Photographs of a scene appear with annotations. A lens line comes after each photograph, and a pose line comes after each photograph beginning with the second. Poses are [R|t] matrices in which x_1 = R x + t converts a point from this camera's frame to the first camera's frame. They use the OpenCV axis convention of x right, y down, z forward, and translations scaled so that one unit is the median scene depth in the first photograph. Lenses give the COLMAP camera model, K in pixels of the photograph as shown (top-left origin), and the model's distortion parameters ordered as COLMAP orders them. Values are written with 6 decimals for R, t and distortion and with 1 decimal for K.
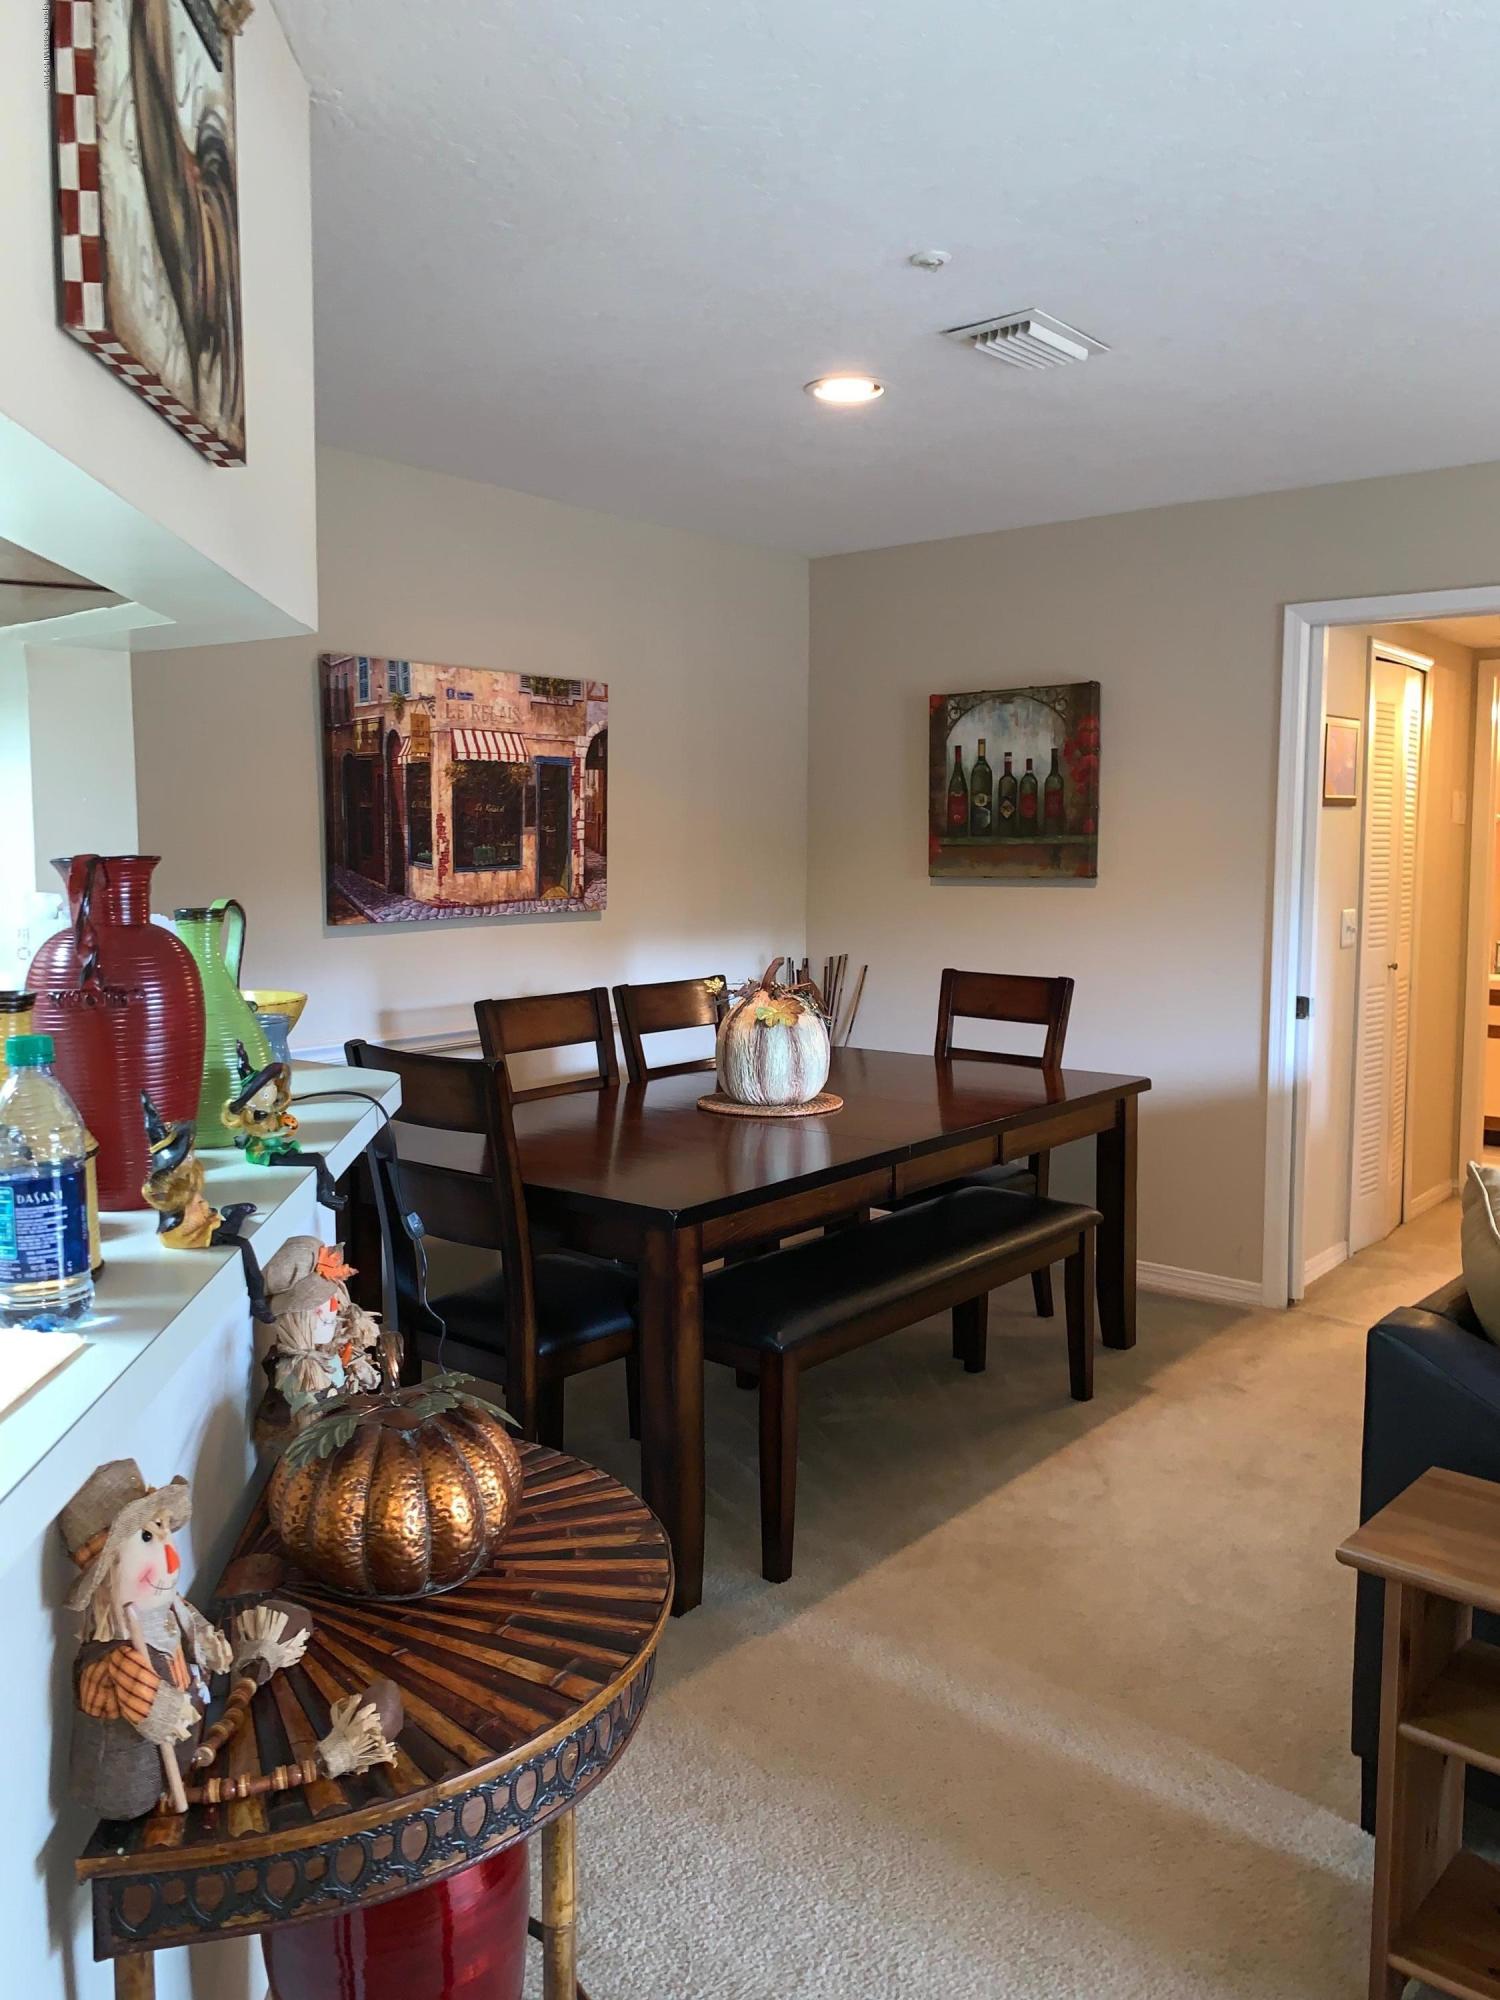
lens RADIAL K [[1536.3, 0, 749.7], [0, 1536.3, 994.3], [0, 0, 1]] dist [0.054064, -0.055910]
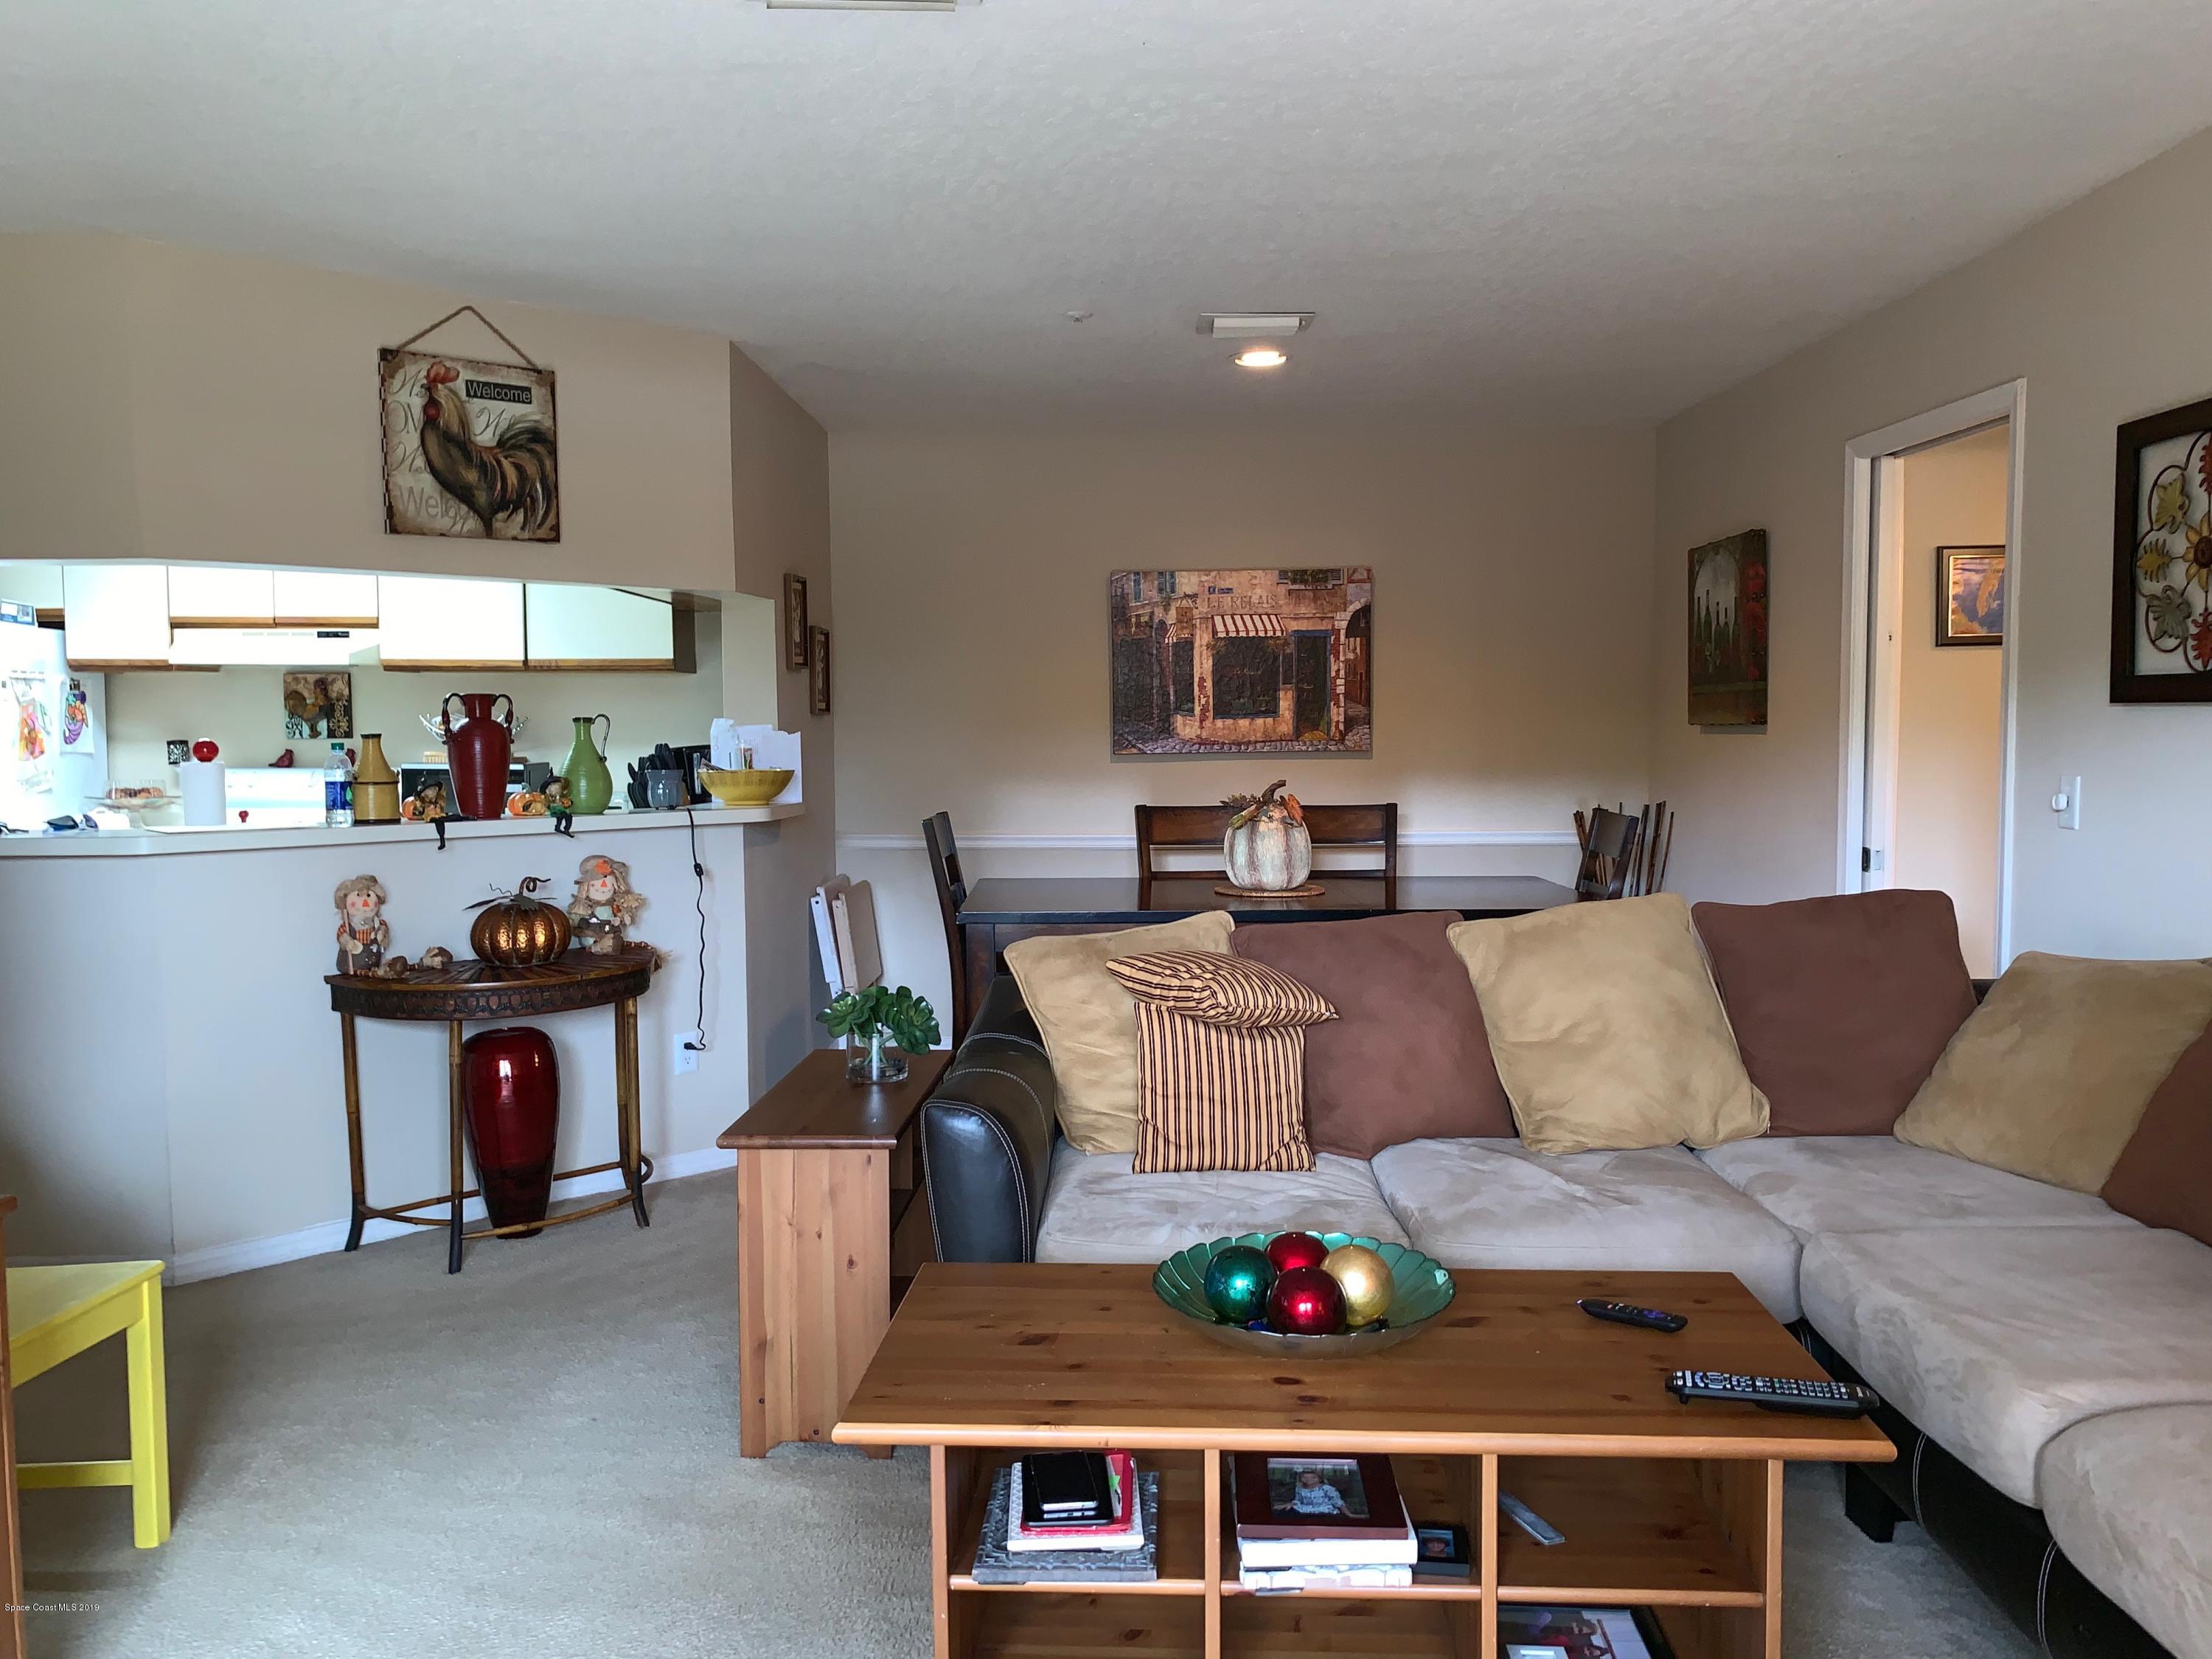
lens RADIAL K [[1699.2, 0, 1104.2], [0, 1699.2, 831.4], [0, 0, 1]] dist [0.054064, -0.055910]
pose [[0.631399, 0.048194, -0.773959, 0.901892], [-0.067422, 0.997699, 0.007124, 0.015834], [0.772522, 0.047684, 0.633195, -0.028207]]
